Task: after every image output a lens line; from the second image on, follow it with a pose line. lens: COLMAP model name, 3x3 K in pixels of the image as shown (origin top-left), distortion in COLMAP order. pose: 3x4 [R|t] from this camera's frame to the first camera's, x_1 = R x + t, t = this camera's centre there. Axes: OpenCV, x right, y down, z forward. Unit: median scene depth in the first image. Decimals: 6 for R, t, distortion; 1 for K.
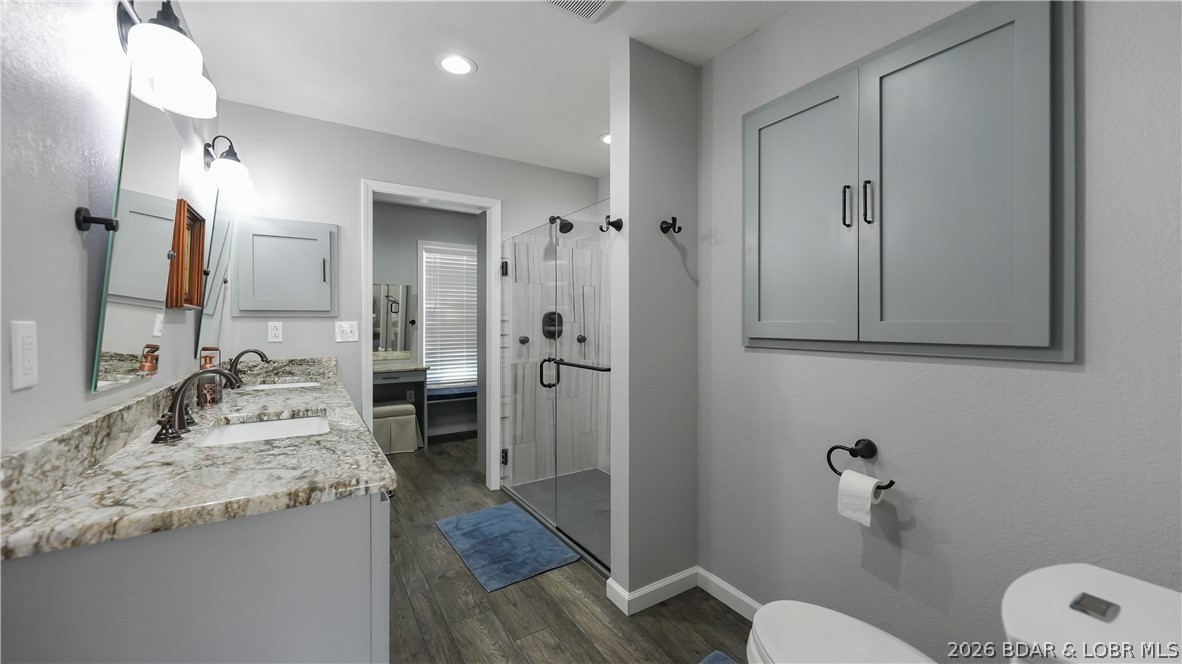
lens RADIAL K [[463.1, 0, 591.6], [0, 463.1, 323.0], [0, 0, 1]] dist [-0.001804, -0.000058]
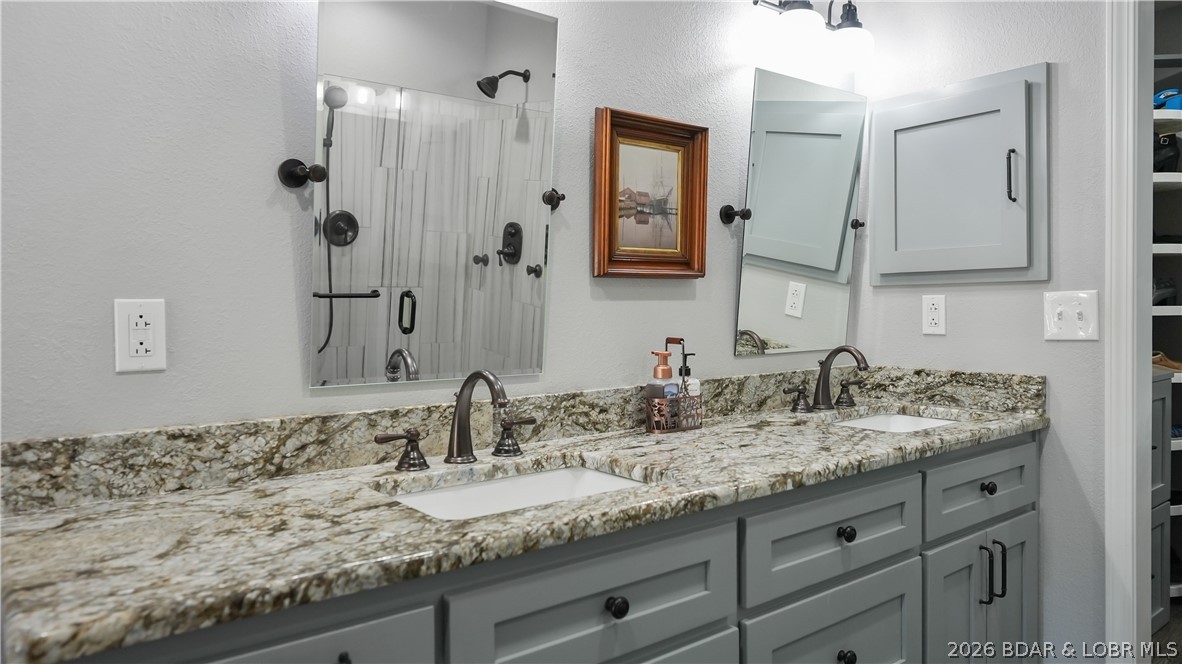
lens RADIAL K [[792.5, 0, 587.6], [0, 792.5, 331.7], [0, 0, 1]] dist [-0.000277, 0.001219]
pose [[0.098913, 0.033245, -0.994541, 0.106695], [0.009003, 0.999371, 0.034302, 0.003927], [0.995055, -0.012347, 0.098552, 0.421909]]
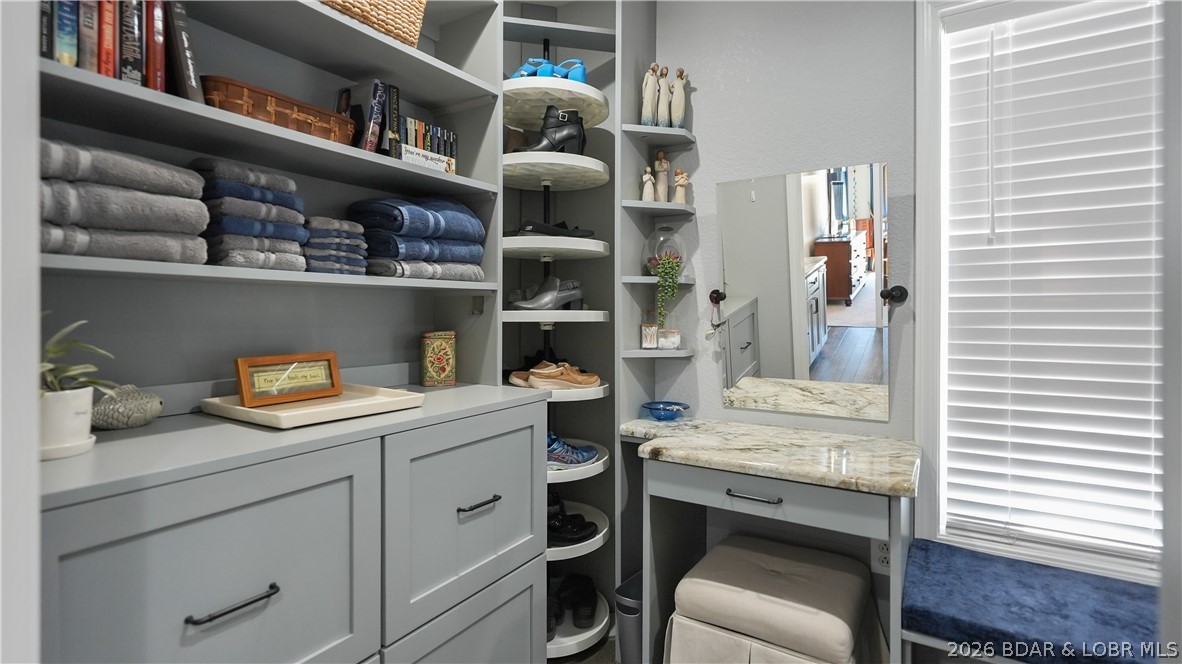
lens RADIAL K [[554.5, 0, 596.5], [0, 554.5, 321.5], [0, 0, 1]] dist [-0.002181, -0.000354]
pose [[0.436052, 0.006943, -0.899895, -0.223273], [-0.002245, 0.999976, 0.006627, 0.017847], [0.899919, -0.000870, 0.436057, 0.947535]]
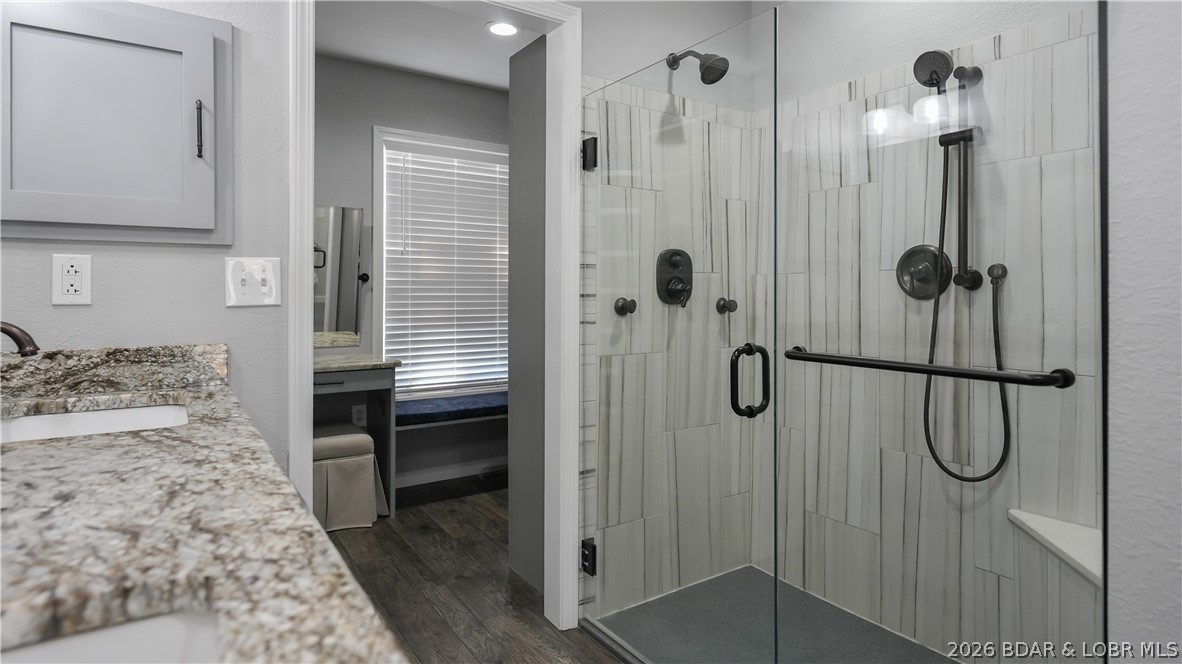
lens RADIAL K [[637.4, 0, 584.0], [0, 637.4, 290.1], [0, 0, 1]] dist [0.002990, 0.000895]
pose [[0.999711, 0.001624, 0.023988, -0.204684], [-0.001425, 0.999964, -0.008316, 0.025311], [-0.024001, 0.008279, 0.999678, 0.349451]]
